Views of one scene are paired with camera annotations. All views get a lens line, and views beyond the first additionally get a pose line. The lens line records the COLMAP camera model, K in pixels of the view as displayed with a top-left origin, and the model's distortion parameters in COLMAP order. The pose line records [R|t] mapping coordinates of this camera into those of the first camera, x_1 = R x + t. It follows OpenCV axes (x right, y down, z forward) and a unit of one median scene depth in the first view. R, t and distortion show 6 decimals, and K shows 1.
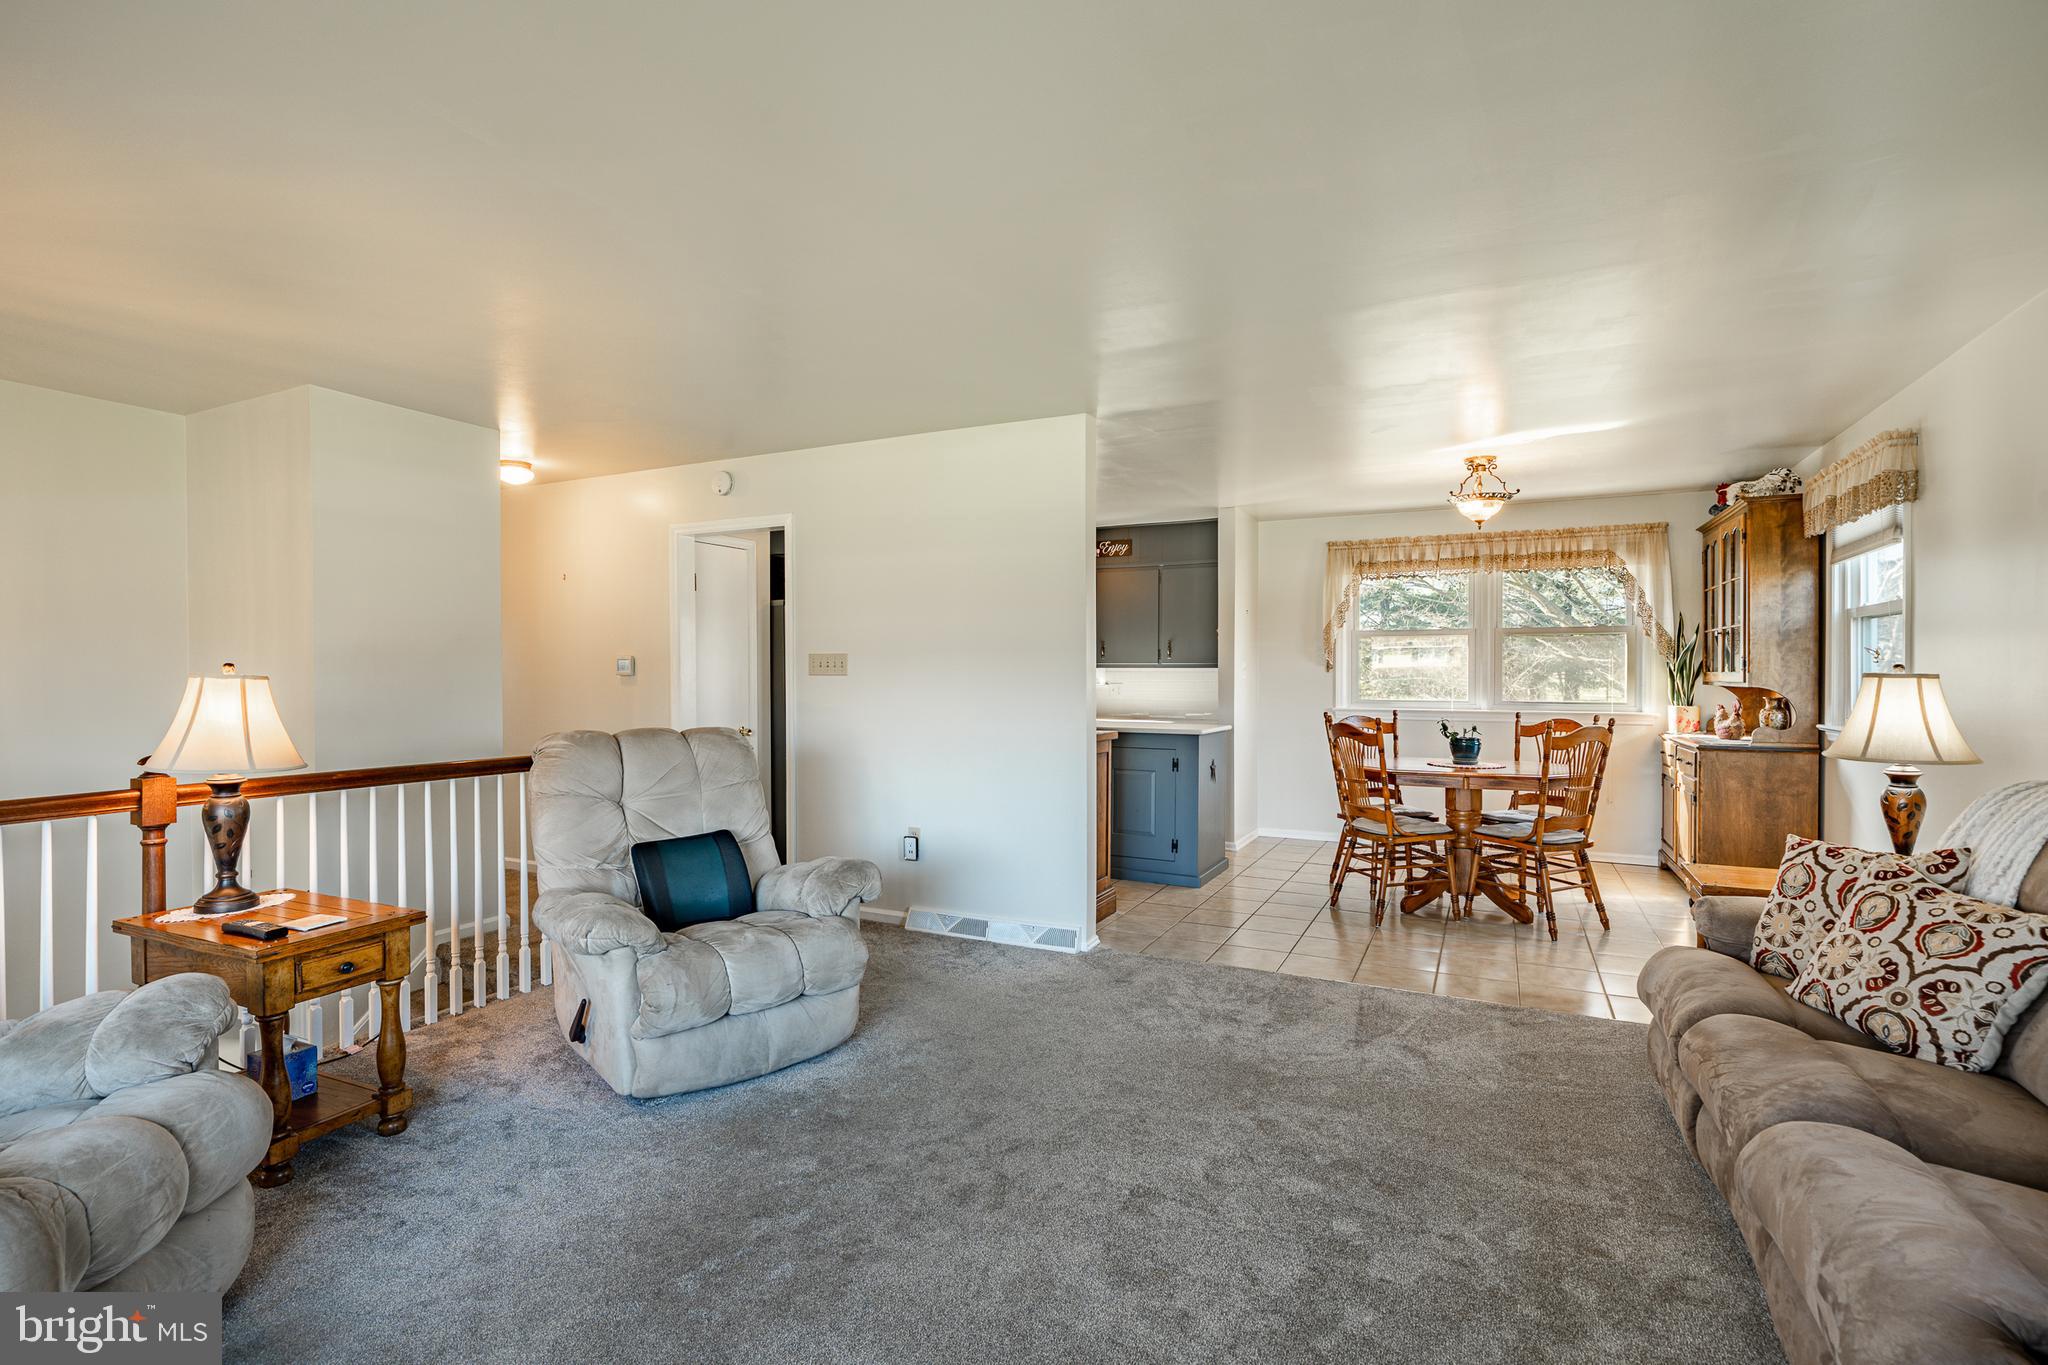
lens RADIAL K [[977.3, 0, 1014.7], [0, 977.3, 656.9], [0, 0, 1]] dist [-0.001707, -0.000474]
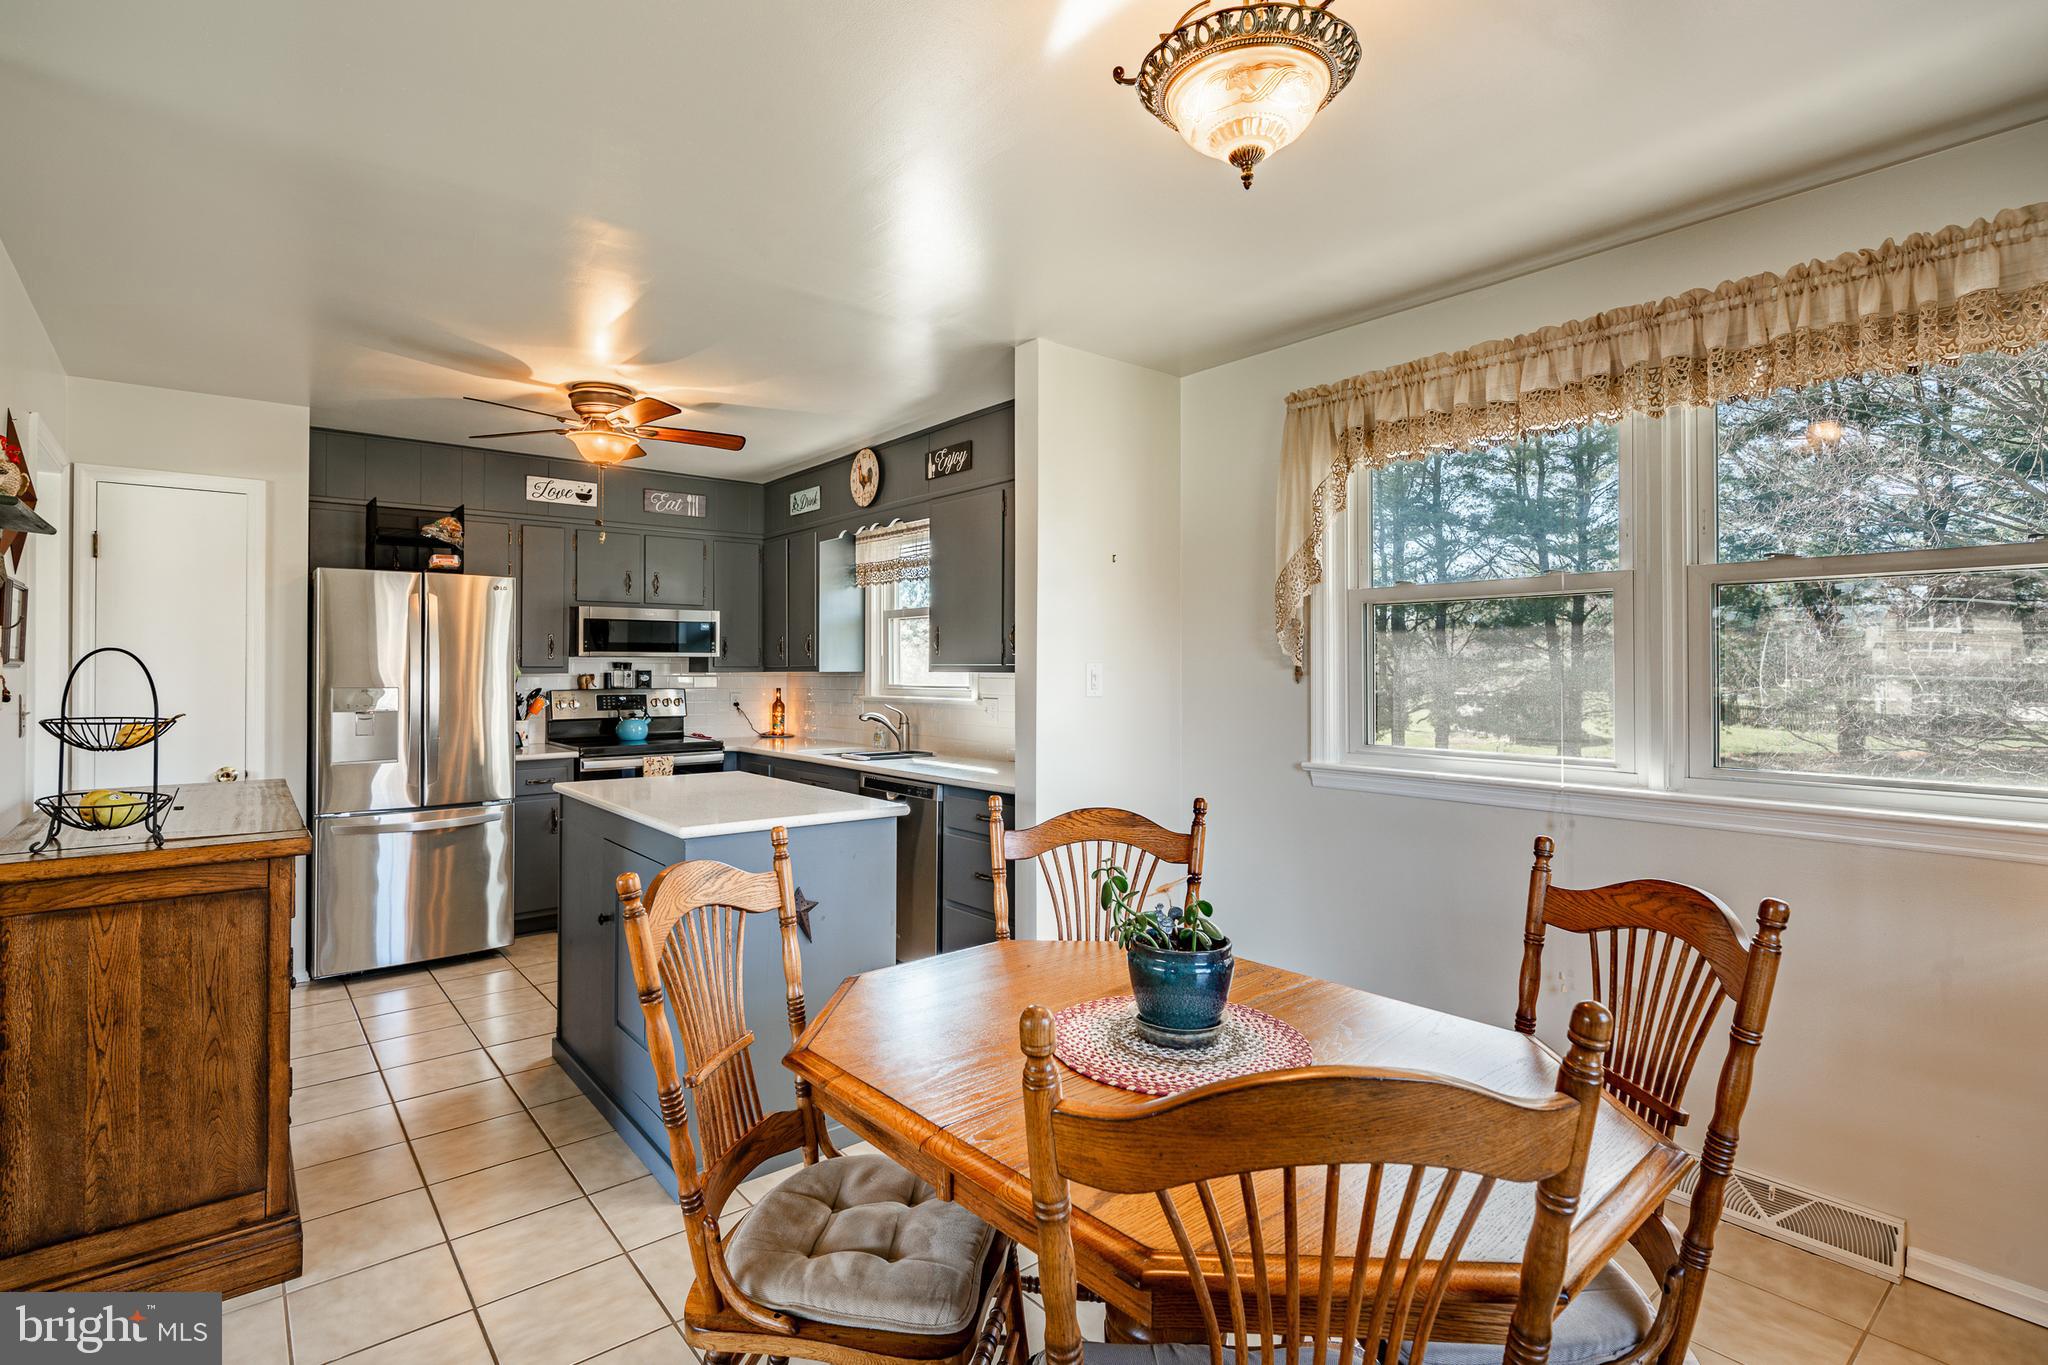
lens RADIAL K [[977.3, 0, 1007.8], [0, 977.3, 658.7], [0, 0, 1]] dist [-0.001707, -0.000474]
pose [[0.913246, -0.006245, -0.407360, 0.487488], [0.009278, 0.999942, 0.005471, 0.000770], [0.407303, -0.008776, 0.913251, 0.671272]]
